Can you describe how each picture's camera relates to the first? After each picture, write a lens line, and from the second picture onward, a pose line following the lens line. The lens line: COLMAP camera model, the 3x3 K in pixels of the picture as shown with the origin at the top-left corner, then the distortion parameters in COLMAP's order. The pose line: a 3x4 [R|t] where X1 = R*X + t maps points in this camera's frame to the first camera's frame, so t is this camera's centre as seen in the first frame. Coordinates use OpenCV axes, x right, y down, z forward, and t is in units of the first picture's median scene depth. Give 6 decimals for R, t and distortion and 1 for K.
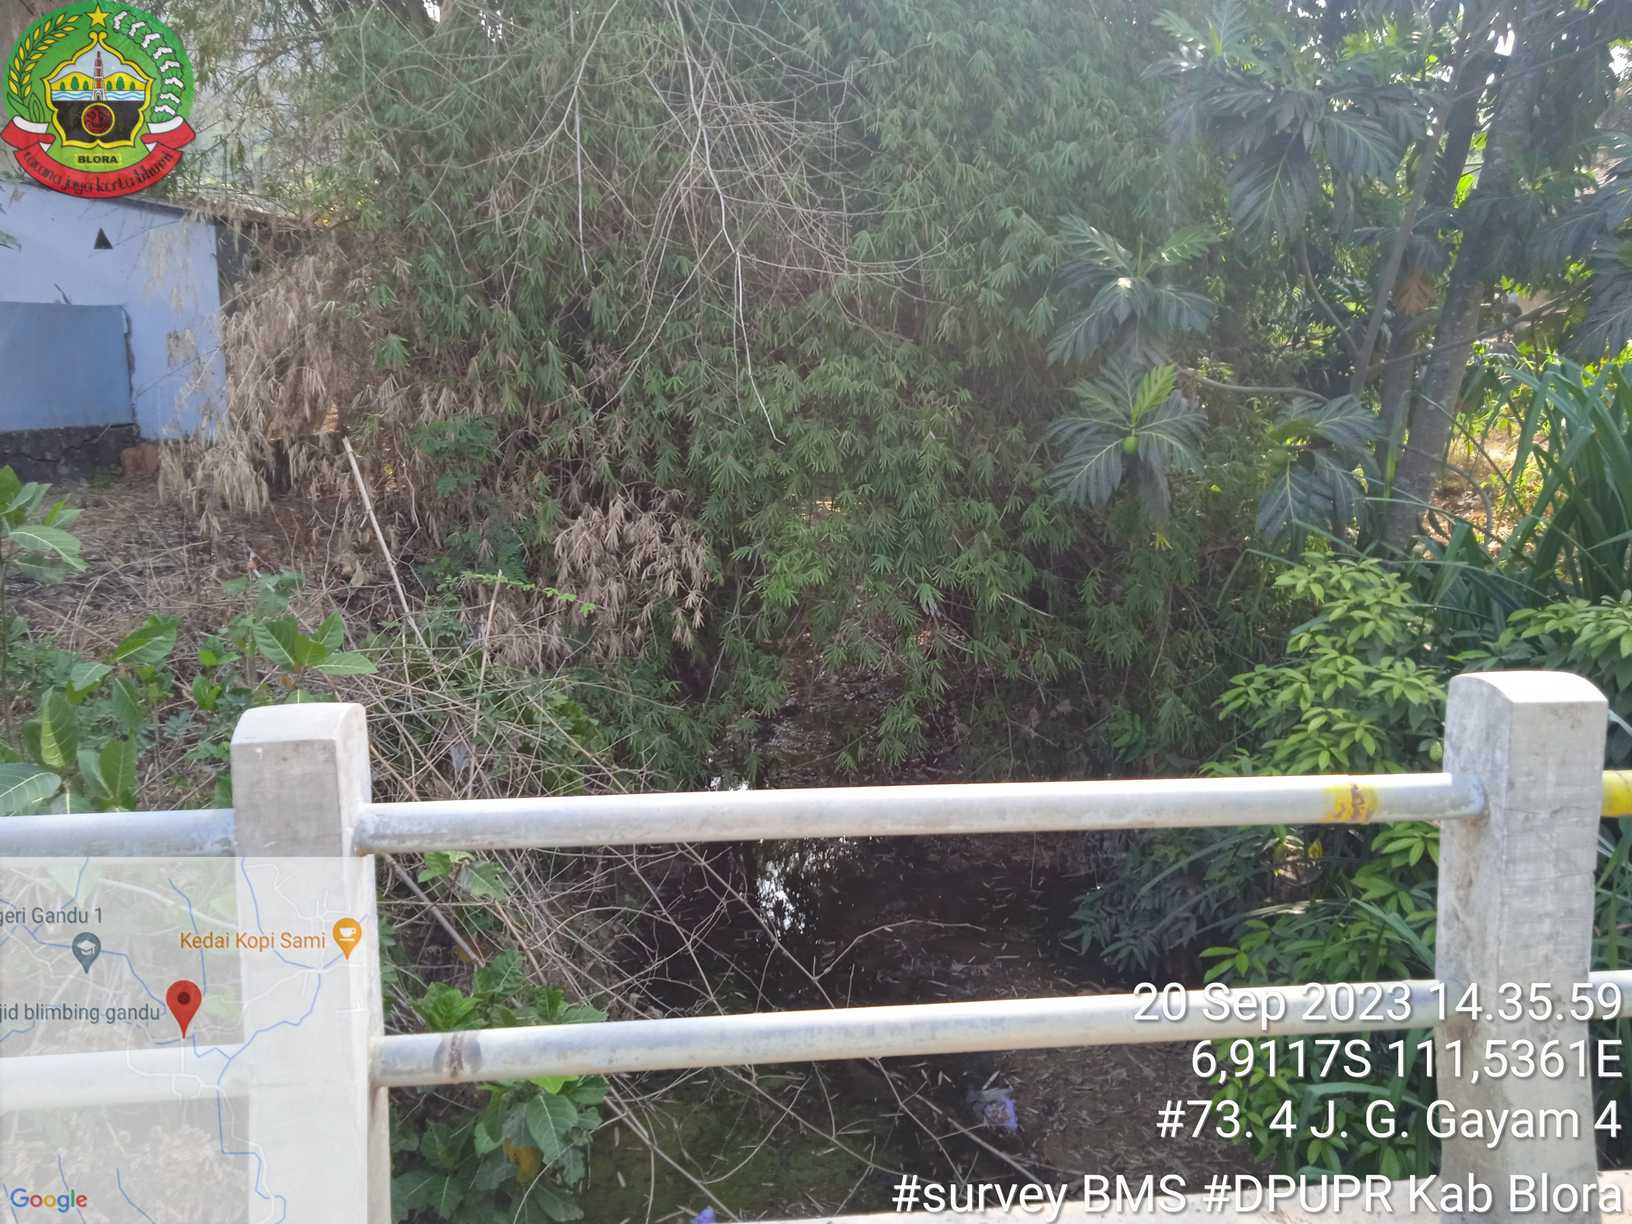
lens RADIAL K [[1338.8, 0, 820.0], [0, 1338.8, 620.9], [0, 0, 1]] dist [0.053521, -0.071260]
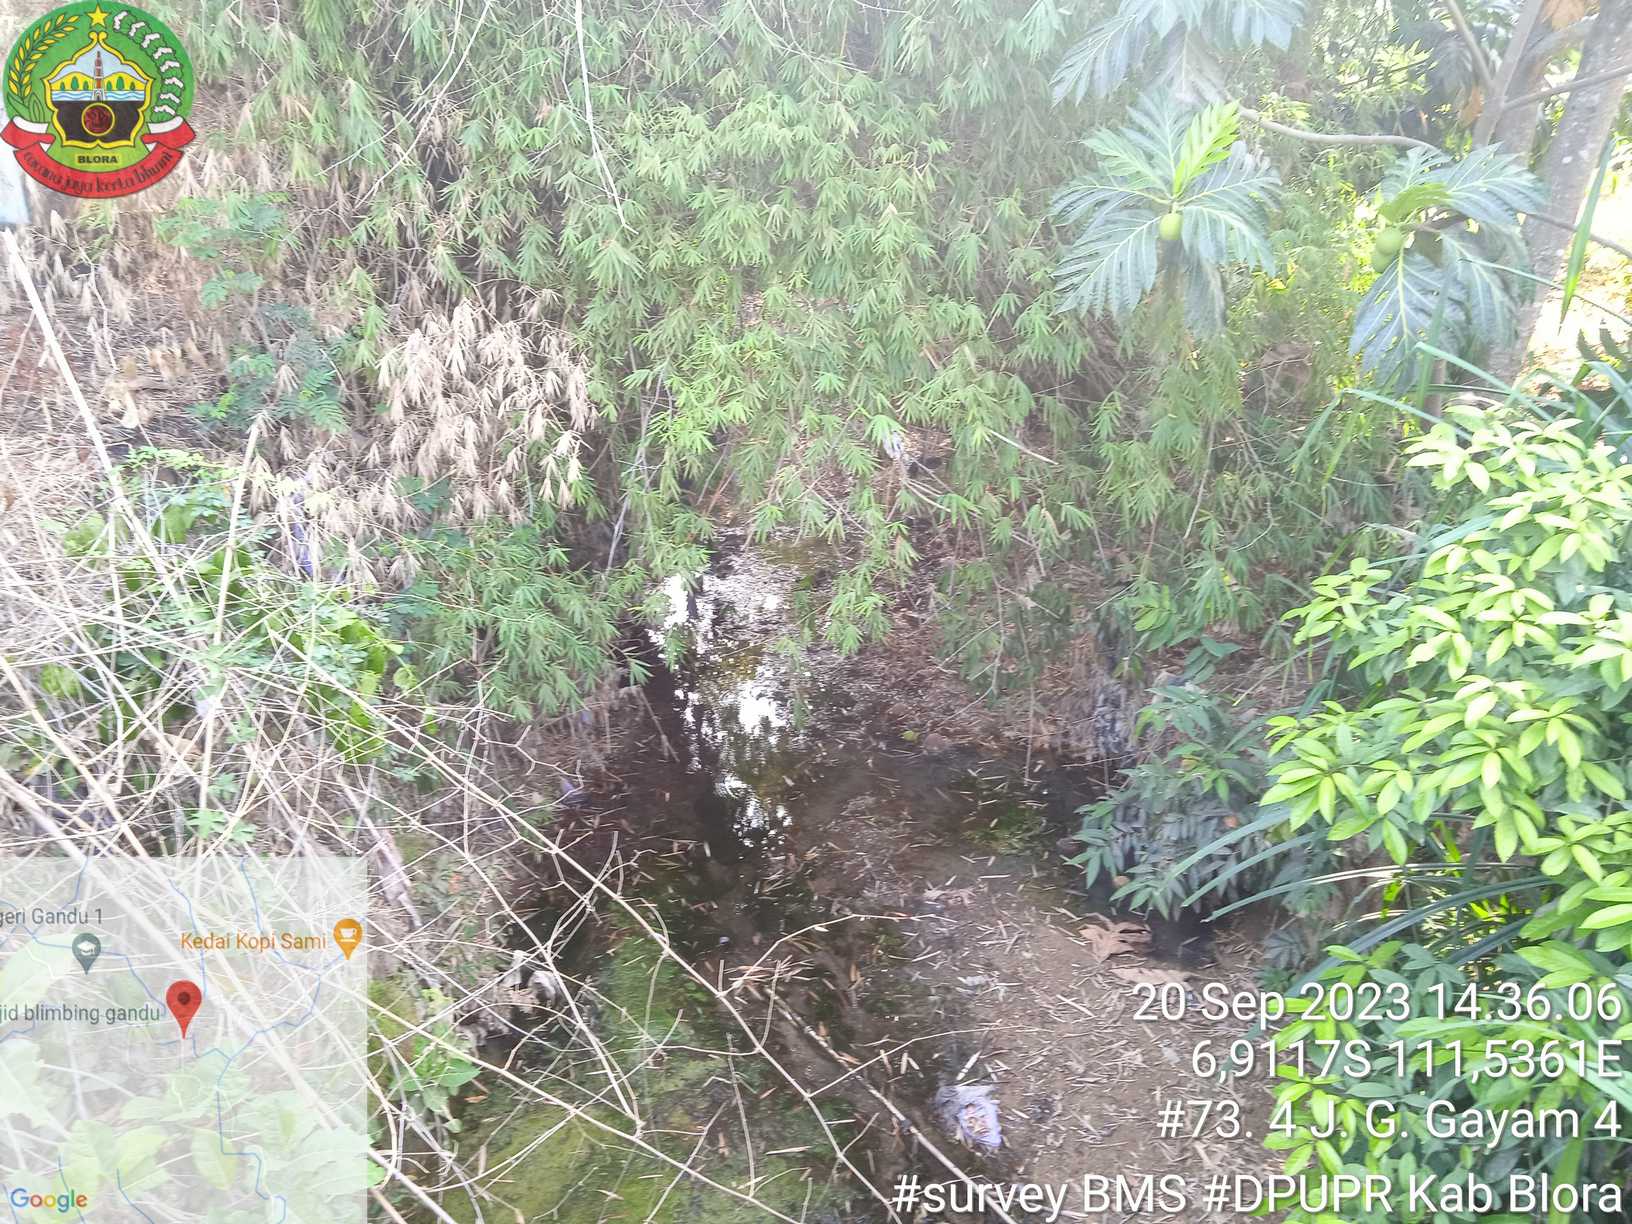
lens RADIAL K [[1338.8, 0, 844.1], [0, 1338.8, 614.1], [0, 0, 1]] dist [0.053521, -0.071260]
pose [[0.999820, -0.015040, 0.011586, 0.045419], [0.012938, 0.986386, 0.163938, -0.043017], [-0.013893, -0.163759, 0.986403, 0.250217]]
